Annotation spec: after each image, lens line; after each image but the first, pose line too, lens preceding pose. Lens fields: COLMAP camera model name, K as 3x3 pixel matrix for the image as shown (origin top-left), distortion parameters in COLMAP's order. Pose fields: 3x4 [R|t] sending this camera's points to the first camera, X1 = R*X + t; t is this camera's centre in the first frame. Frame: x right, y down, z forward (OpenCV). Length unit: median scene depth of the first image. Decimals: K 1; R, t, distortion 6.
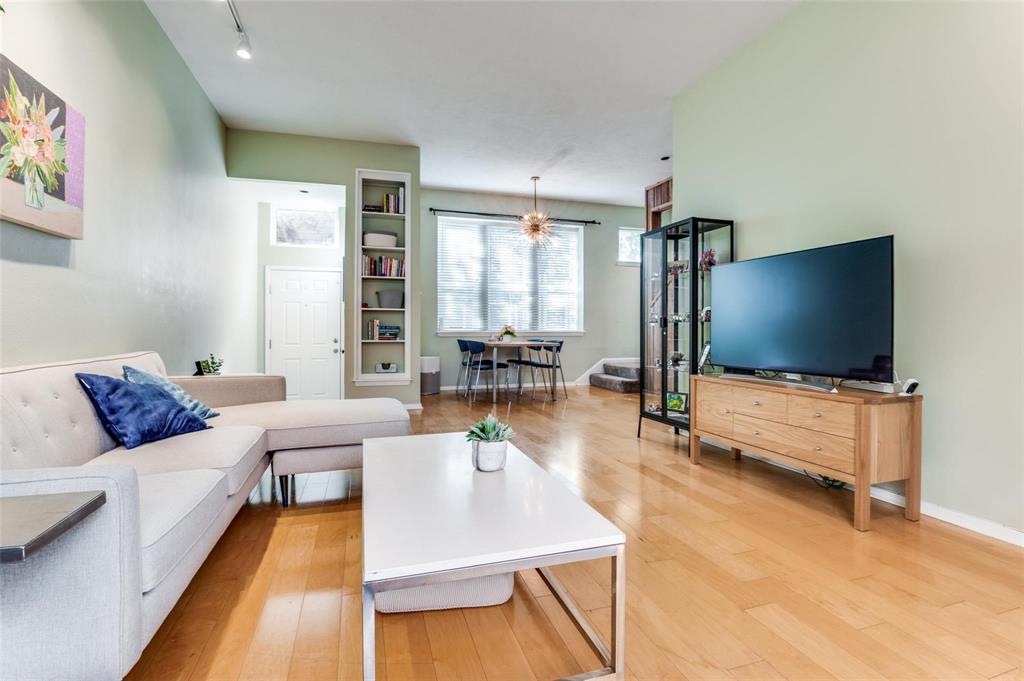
lens RADIAL K [[487.8, 0, 530.6], [0, 487.8, 323.7], [0, 0, 1]] dist [0.001841, 0.000232]
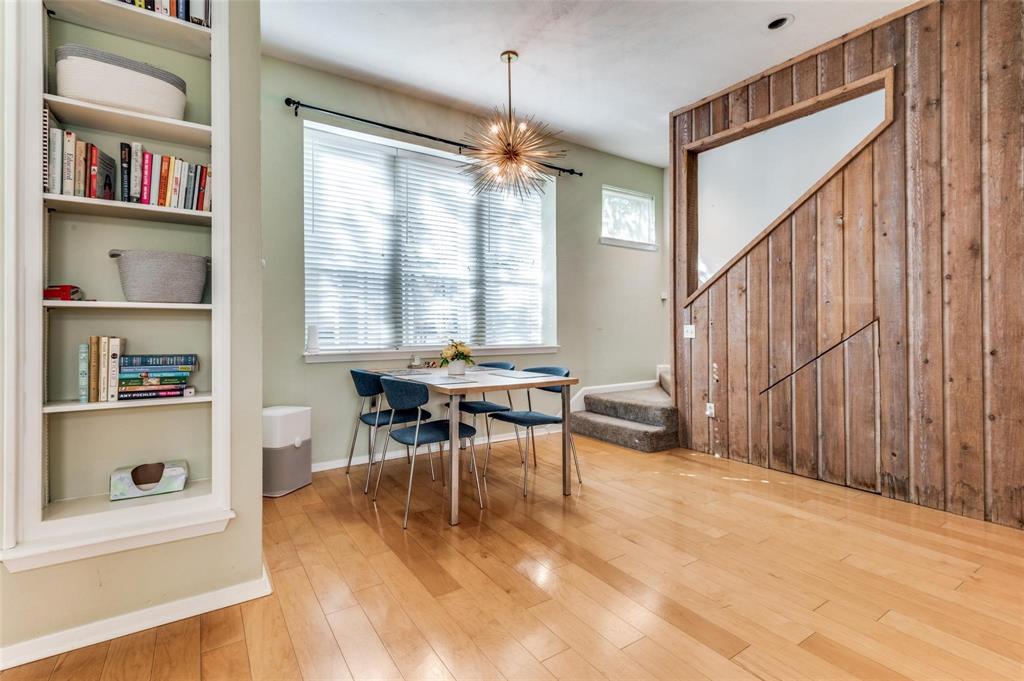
lens RADIAL K [[487.8, 0, 530.6], [0, 487.8, 323.7], [0, 0, 1]] dist [0.001841, 0.000232]
pose [[0.963922, -0.001632, 0.266180, -0.105149], [0.002127, 0.999997, -0.001572, -0.012793], [-0.266177, 0.002082, 0.963922, 0.483012]]
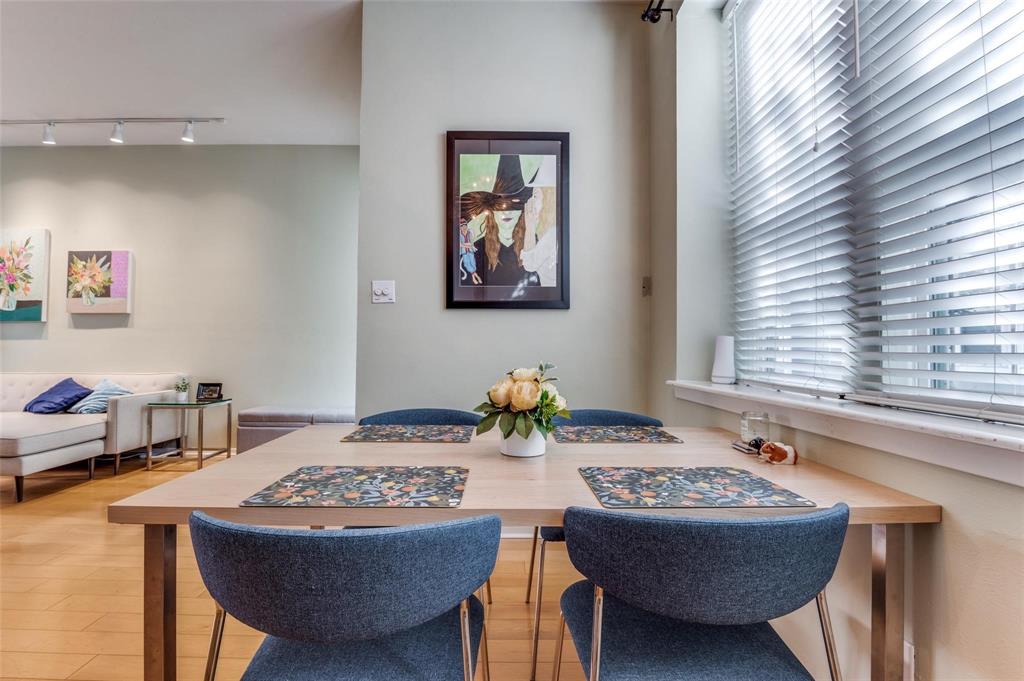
lens RADIAL K [[468.8, 0, 511.4], [0, 468.8, 346.5], [0, 0, 1]] dist [-0.027676, -0.000229]
pose [[-0.308301, -0.012395, -0.951208, 0.130017], [0.001328, 0.999909, -0.013460, -0.002092], [0.951288, -0.005413, -0.308256, 1.046123]]
